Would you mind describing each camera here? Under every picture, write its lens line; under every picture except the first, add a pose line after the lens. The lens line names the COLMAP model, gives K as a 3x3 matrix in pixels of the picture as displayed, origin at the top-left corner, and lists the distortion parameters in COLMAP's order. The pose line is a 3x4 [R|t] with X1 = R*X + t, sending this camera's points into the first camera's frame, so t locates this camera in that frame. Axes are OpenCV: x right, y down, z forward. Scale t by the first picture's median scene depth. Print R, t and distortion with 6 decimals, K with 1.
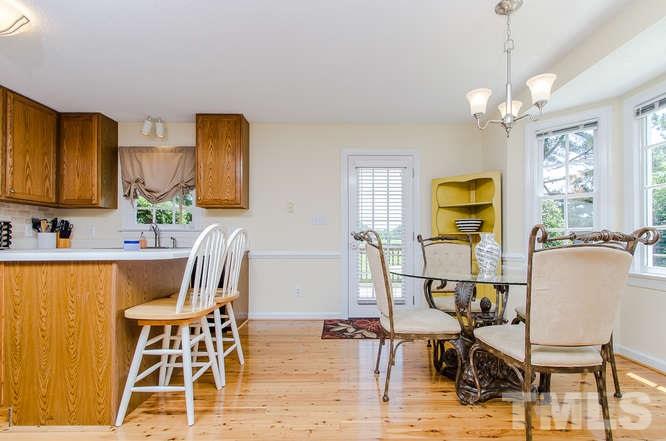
lens RADIAL K [[311.4, 0, 335.5], [0, 311.4, 239.2], [0, 0, 1]] dist [0.001425, -0.001190]
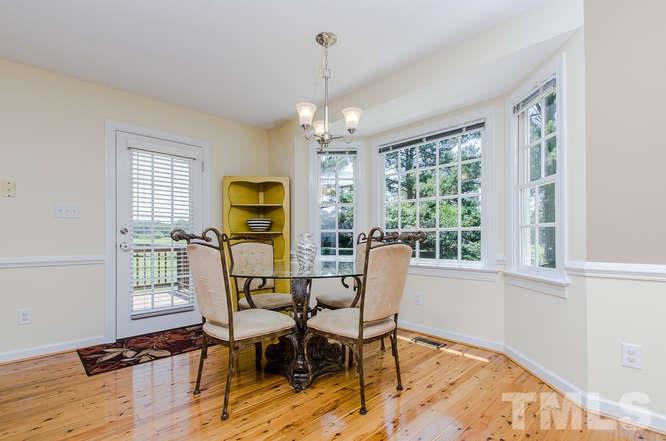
lens RADIAL K [[311.4, 0, 336.8], [0, 311.4, 238.8], [0, 0, 1]] dist [0.001425, -0.001190]
pose [[0.713112, -0.000467, 0.701050, -0.171739], [-0.000652, 0.999999, 0.001329, -0.000395], [-0.701050, -0.001405, 0.713111, 0.097550]]
